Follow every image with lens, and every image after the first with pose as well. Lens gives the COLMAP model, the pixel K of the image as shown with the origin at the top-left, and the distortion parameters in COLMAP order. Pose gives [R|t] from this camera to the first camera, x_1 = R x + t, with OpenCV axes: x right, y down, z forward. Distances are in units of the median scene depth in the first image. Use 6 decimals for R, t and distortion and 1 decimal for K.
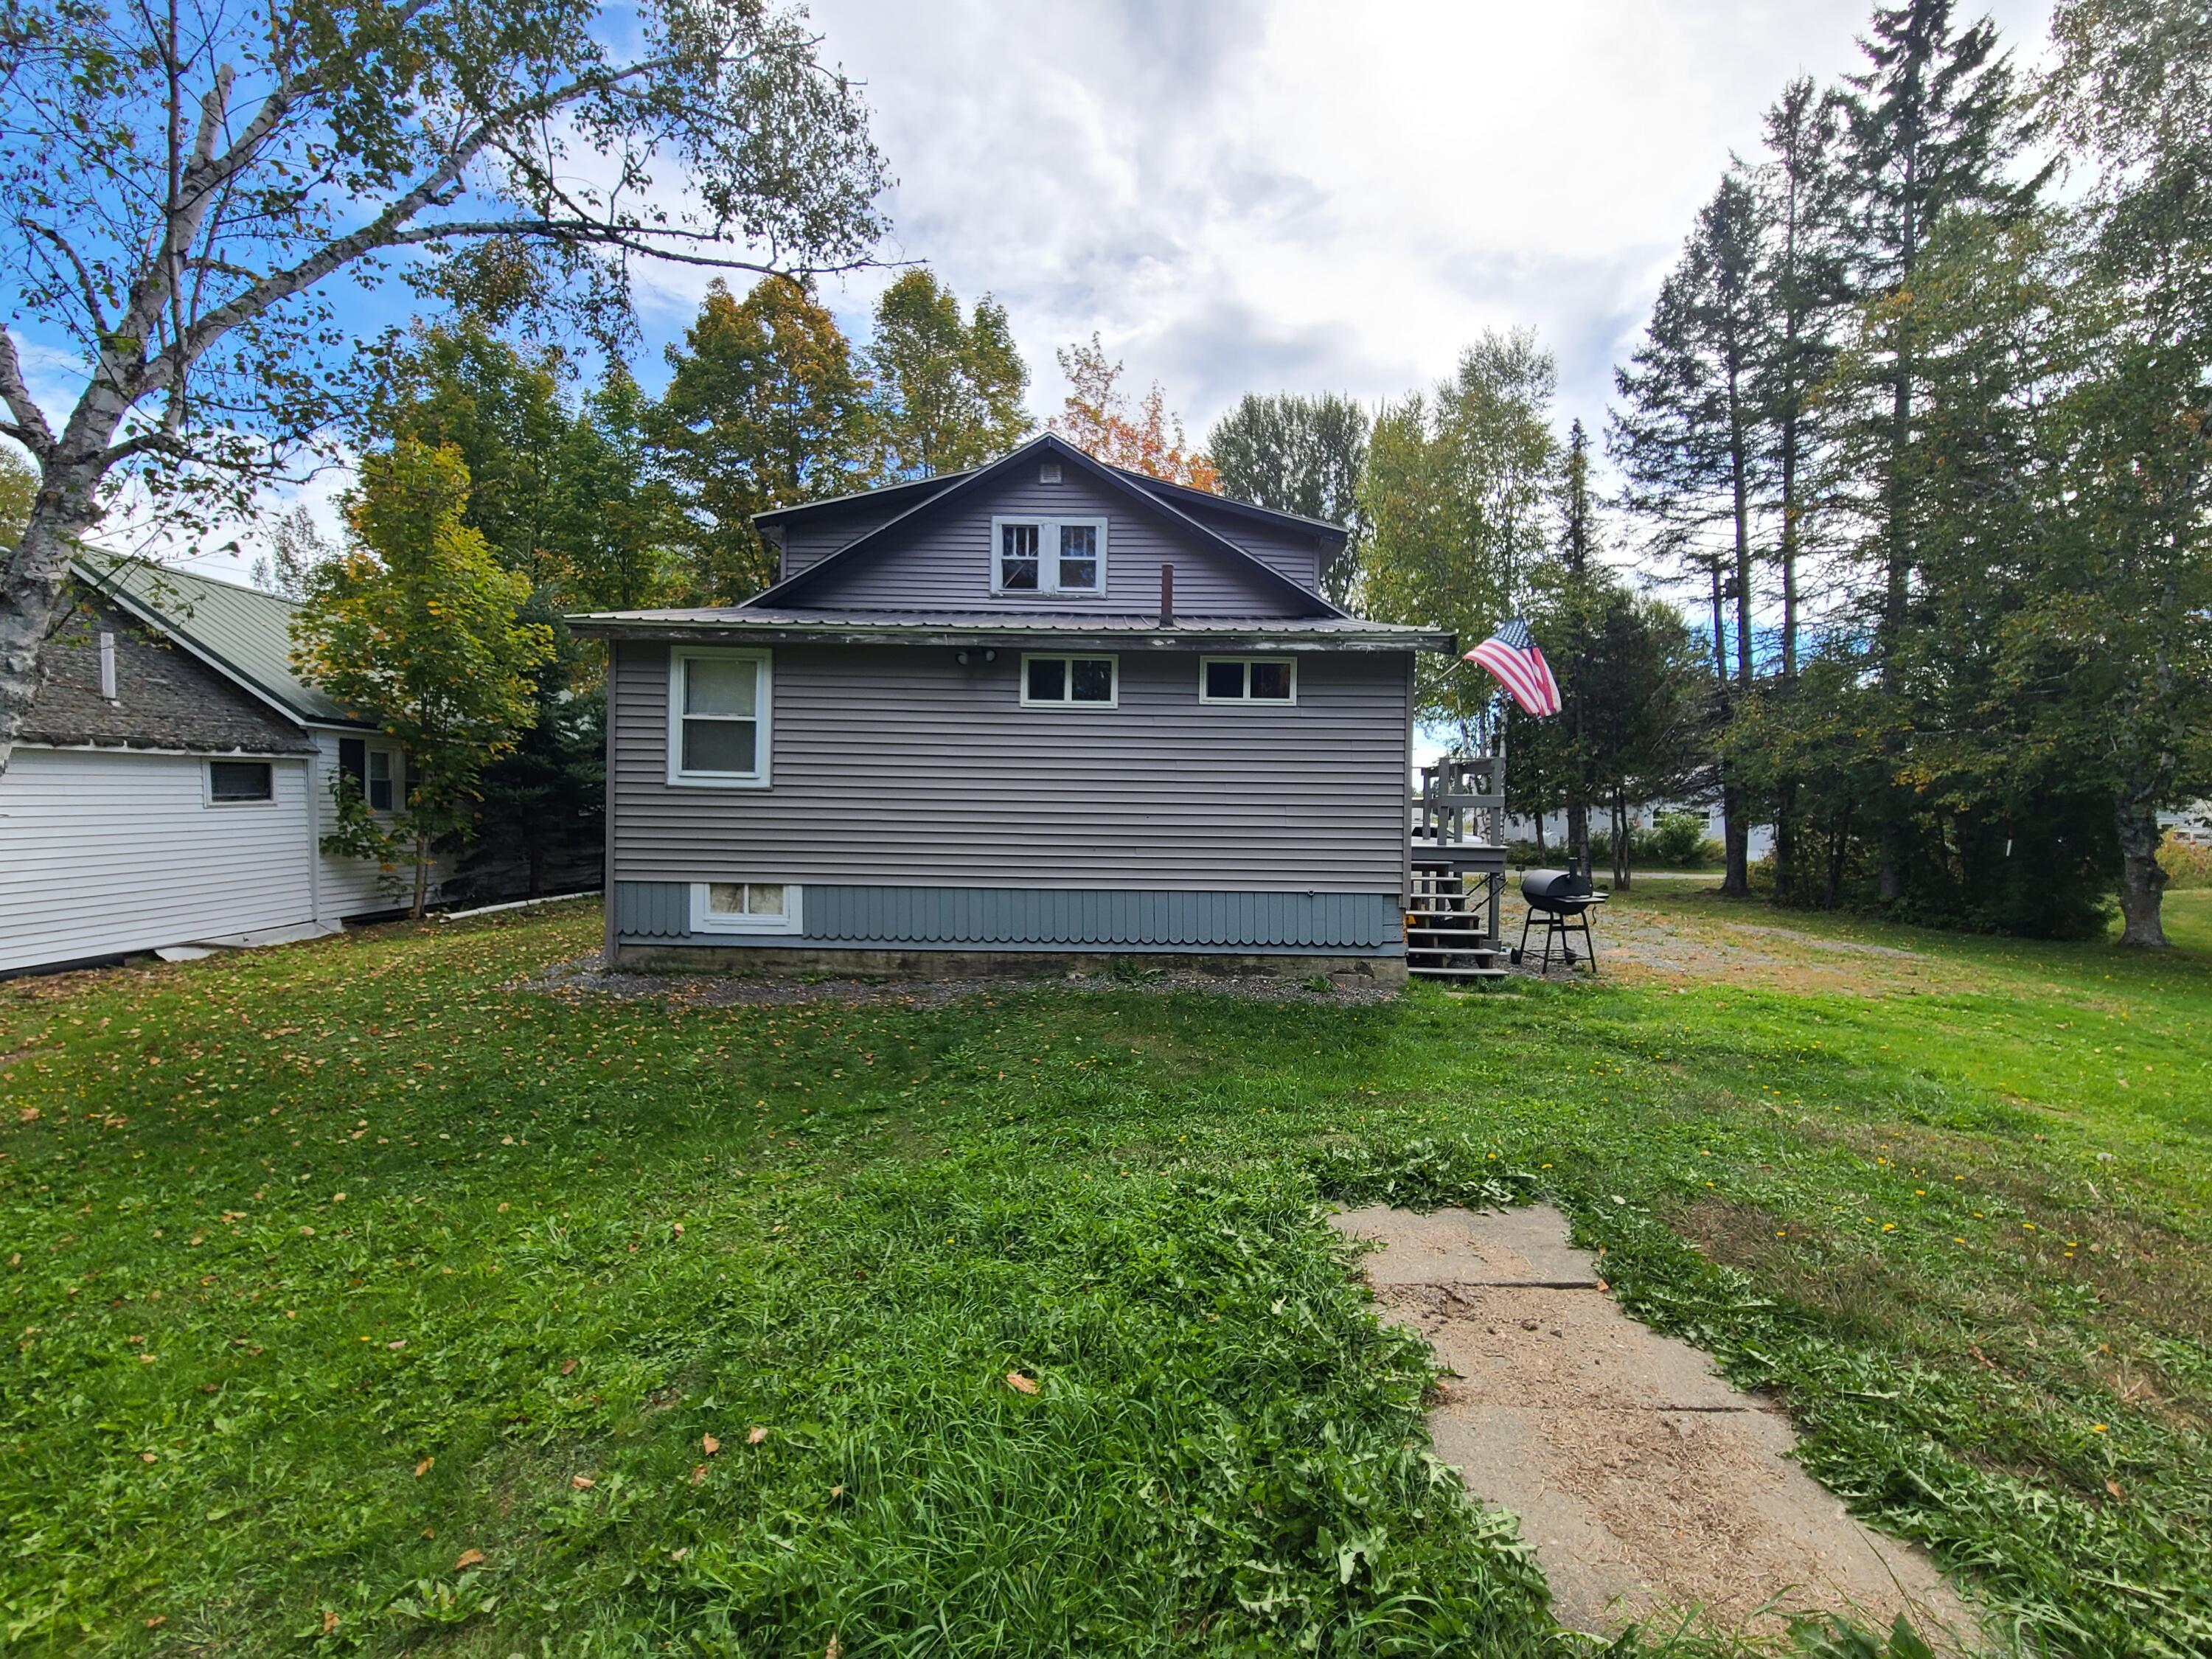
lens RADIAL K [[934.0, 0, 1102.1], [0, 934.0, 844.0], [0, 0, 1]] dist [0.000793, 0.000224]
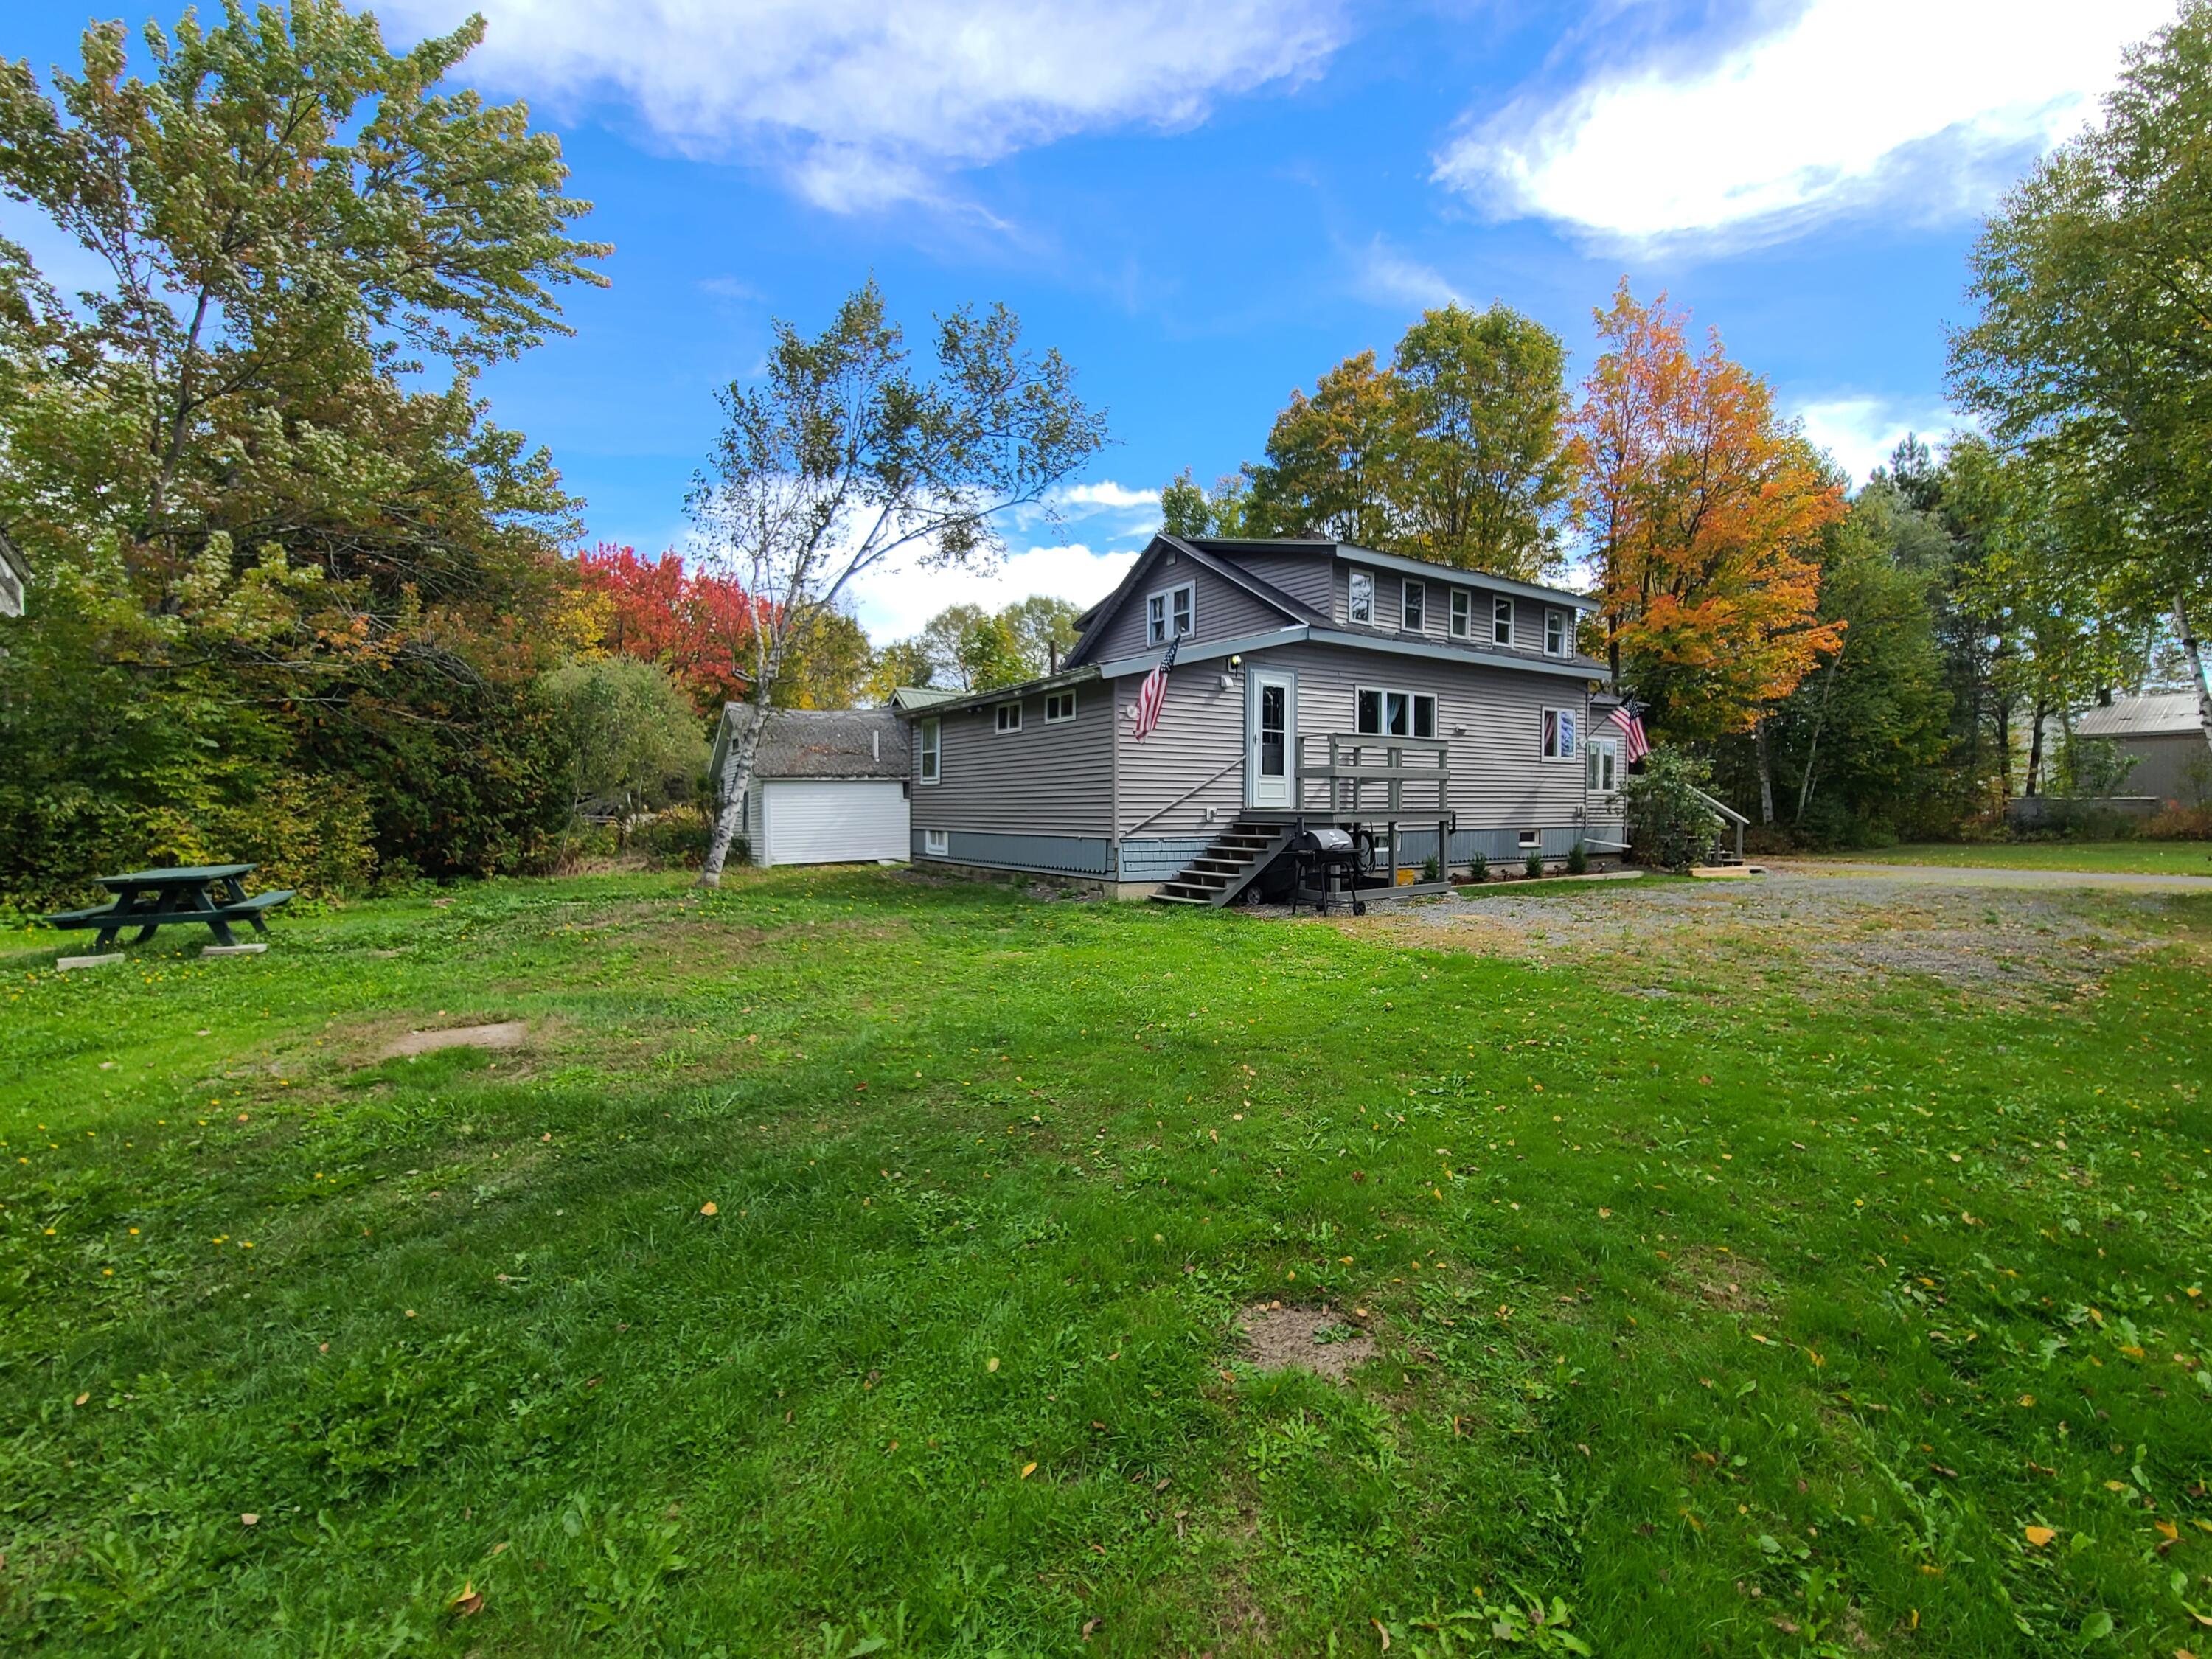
lens RADIAL K [[883.0, 0, 1092.0], [0, 883.0, 815.8], [0, 0, 1]] dist [-0.000514, -0.000048]
pose [[0.569457, -0.010551, -0.821953, 1.347447], [-0.002067, 0.999896, -0.014267, 0.034024], [0.822018, 0.009823, 0.569376, 0.159838]]
